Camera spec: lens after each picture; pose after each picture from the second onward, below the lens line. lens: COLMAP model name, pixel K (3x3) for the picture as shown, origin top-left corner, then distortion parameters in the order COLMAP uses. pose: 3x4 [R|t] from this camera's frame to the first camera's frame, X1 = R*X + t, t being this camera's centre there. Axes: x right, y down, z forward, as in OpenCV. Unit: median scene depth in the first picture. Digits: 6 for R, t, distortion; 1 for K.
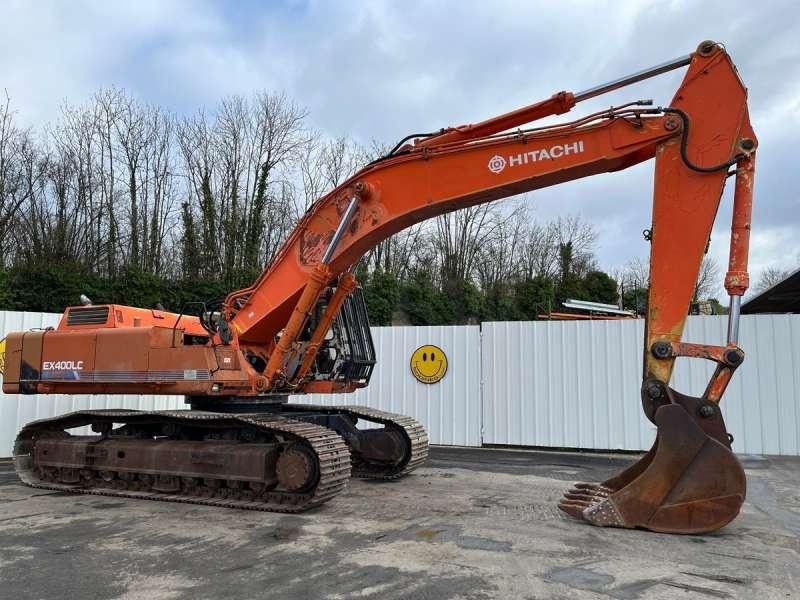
lens RADIAL K [[606.5, 0, 400.3], [0, 606.5, 307.6], [0, 0, 1]] dist [0.040504, -0.033856]
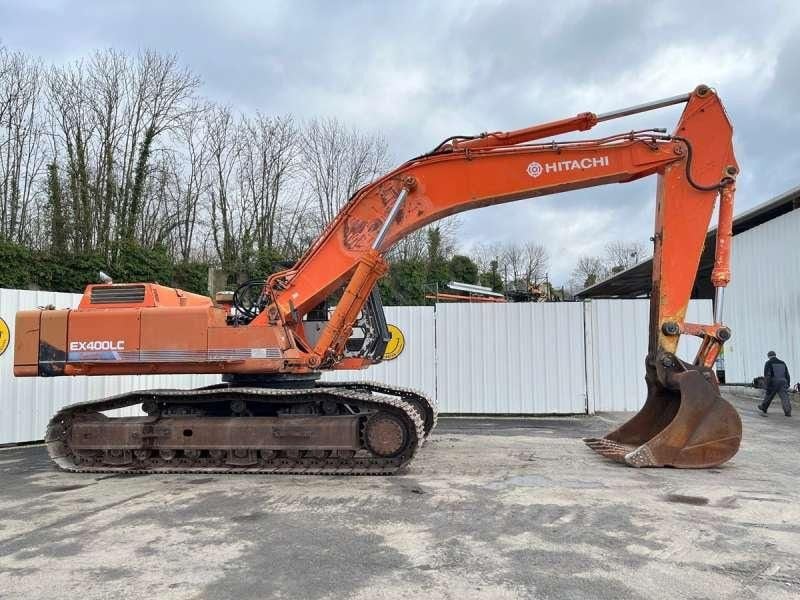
lens RADIAL K [[606.5, 0, 404.5], [0, 606.5, 308.7], [0, 0, 1]] dist [0.040504, -0.033856]
pose [[0.961815, 0.006825, 0.273617, -0.359378], [-0.017150, 0.999227, 0.035360, -0.006241], [-0.273164, -0.038702, 0.961189, -0.055149]]
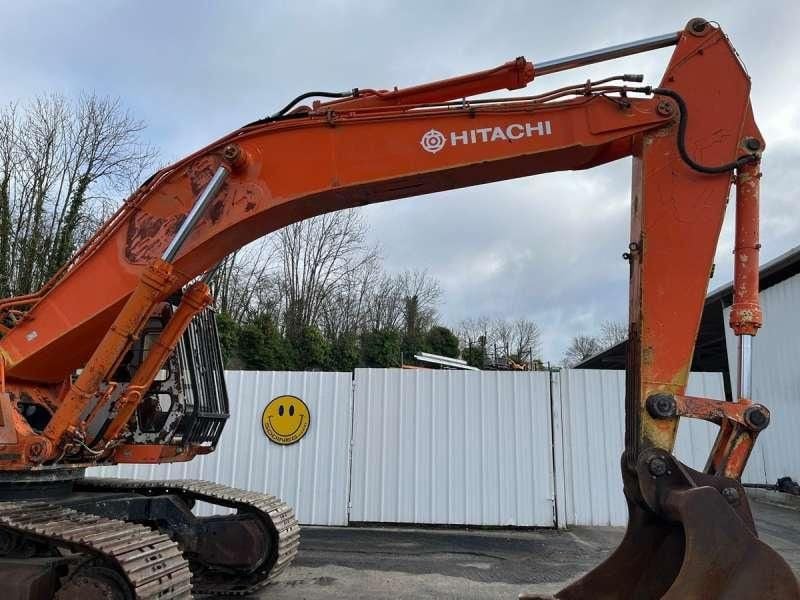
lens RADIAL K [[608.6, 0, 396.4], [0, 608.6, 302.9], [0, 0, 1]] dist [0.054942, -0.066505]
pose [[0.963238, 0.065278, 0.260598, -0.053924], [-0.040133, 0.994109, -0.100677, 0.026981], [-0.265635, 0.086517, 0.960184, 0.300778]]
